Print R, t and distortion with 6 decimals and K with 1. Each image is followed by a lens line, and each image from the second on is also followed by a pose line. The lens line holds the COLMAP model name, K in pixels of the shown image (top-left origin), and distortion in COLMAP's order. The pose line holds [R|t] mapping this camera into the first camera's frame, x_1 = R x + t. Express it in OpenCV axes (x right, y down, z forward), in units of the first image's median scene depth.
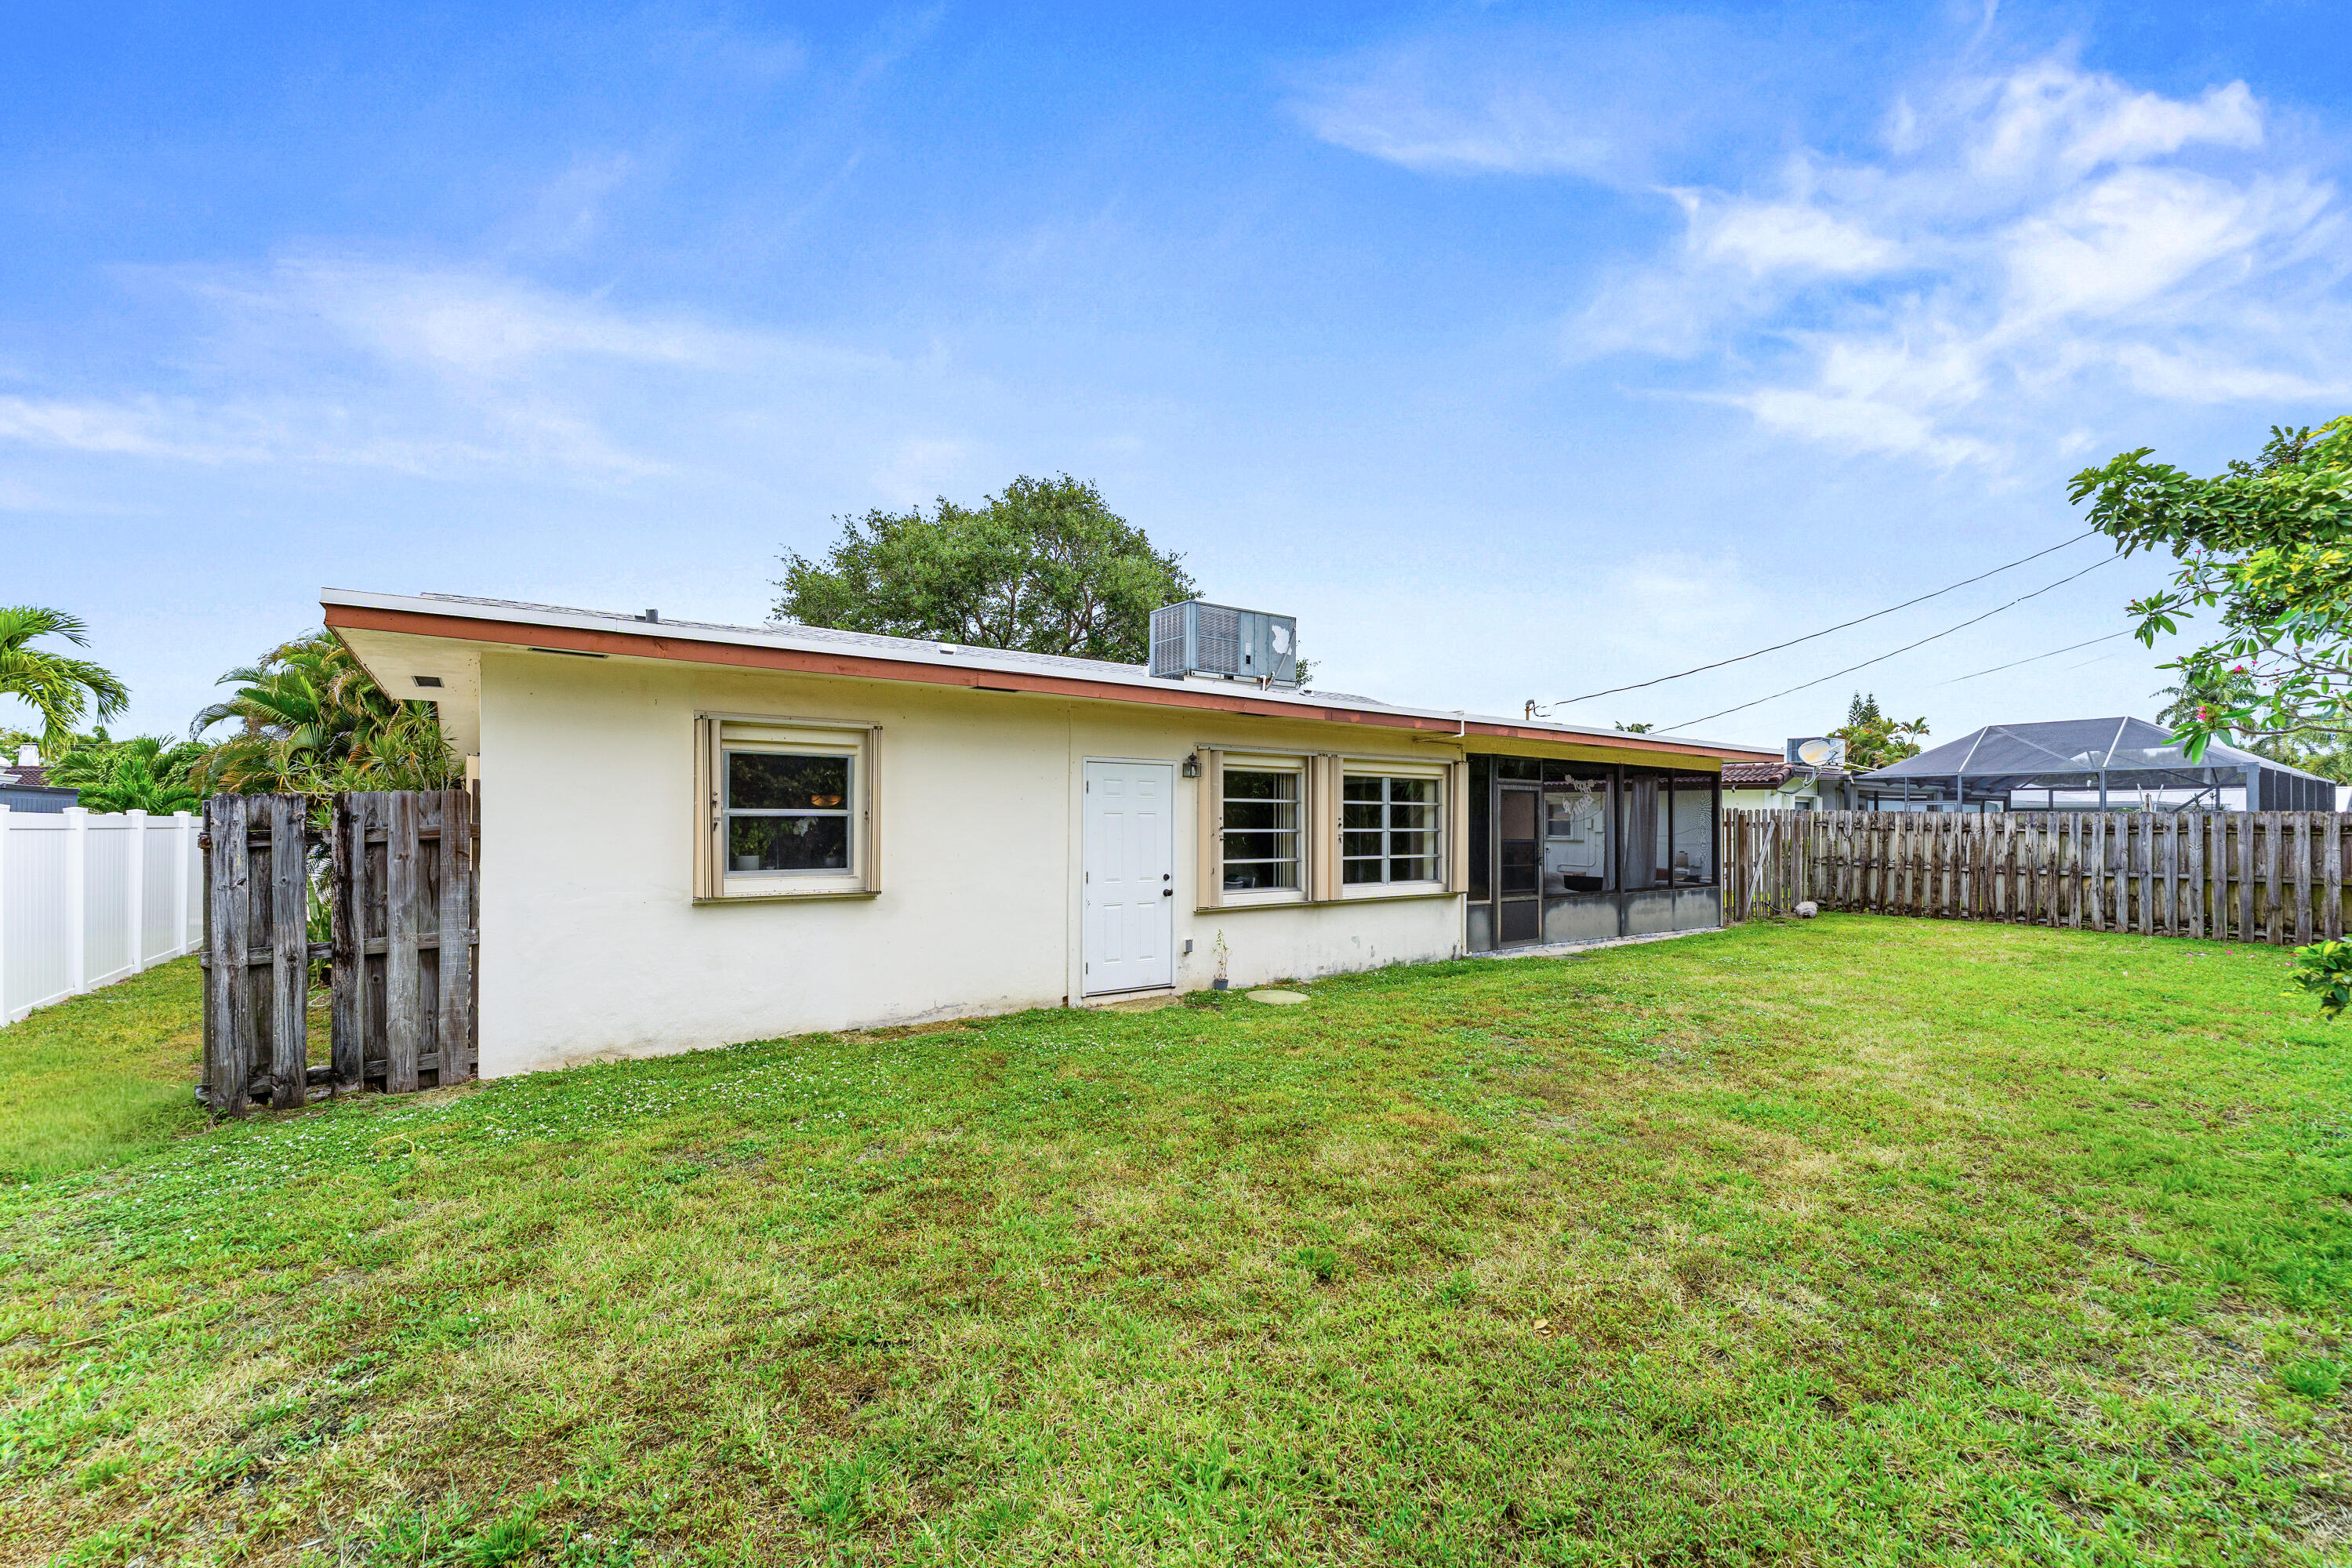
lens RADIAL K [[962.6, 0, 1148.7], [0, 962.6, 834.5], [0, 0, 1]] dist [-0.002671, -0.000625]
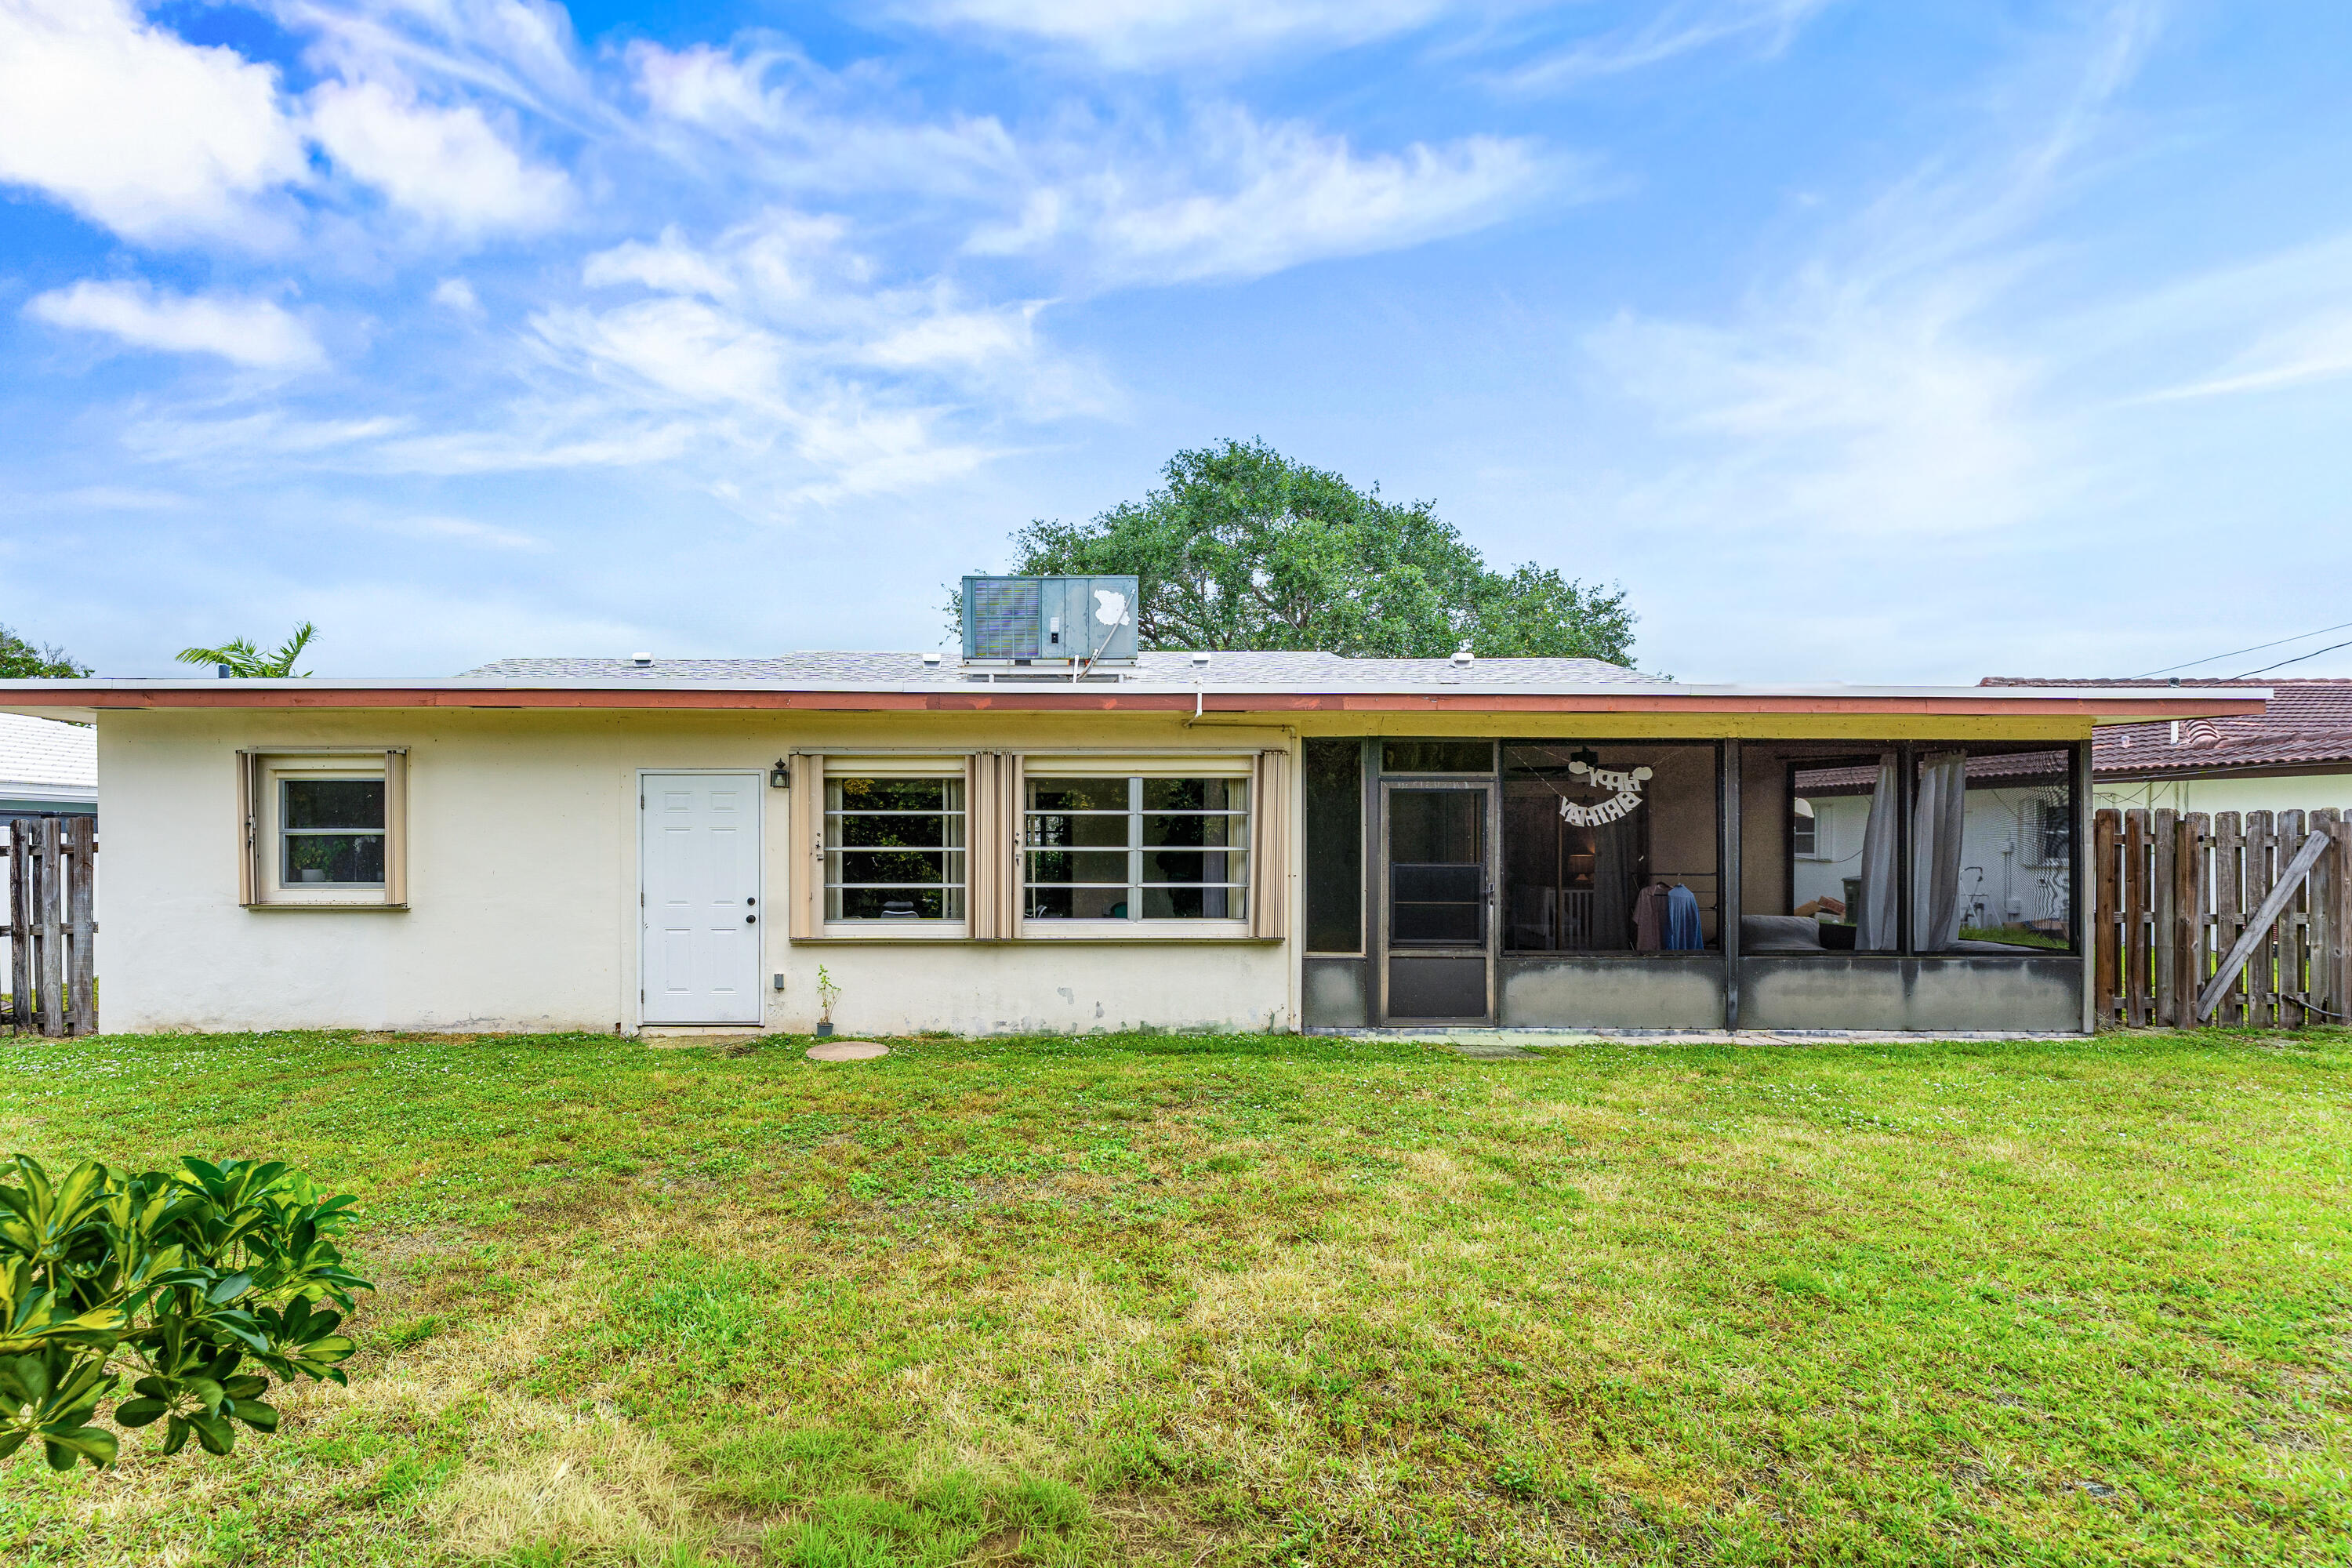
lens RADIAL K [[962.6, 0, 1158.4], [0, 962.6, 868.4], [0, 0, 1]] dist [-0.002671, -0.000625]
pose [[0.824216, 0.016252, -0.566043, 0.719982], [-0.004681, 0.999749, 0.021889, -0.006344], [0.566257, -0.015391, 0.824085, 0.421924]]
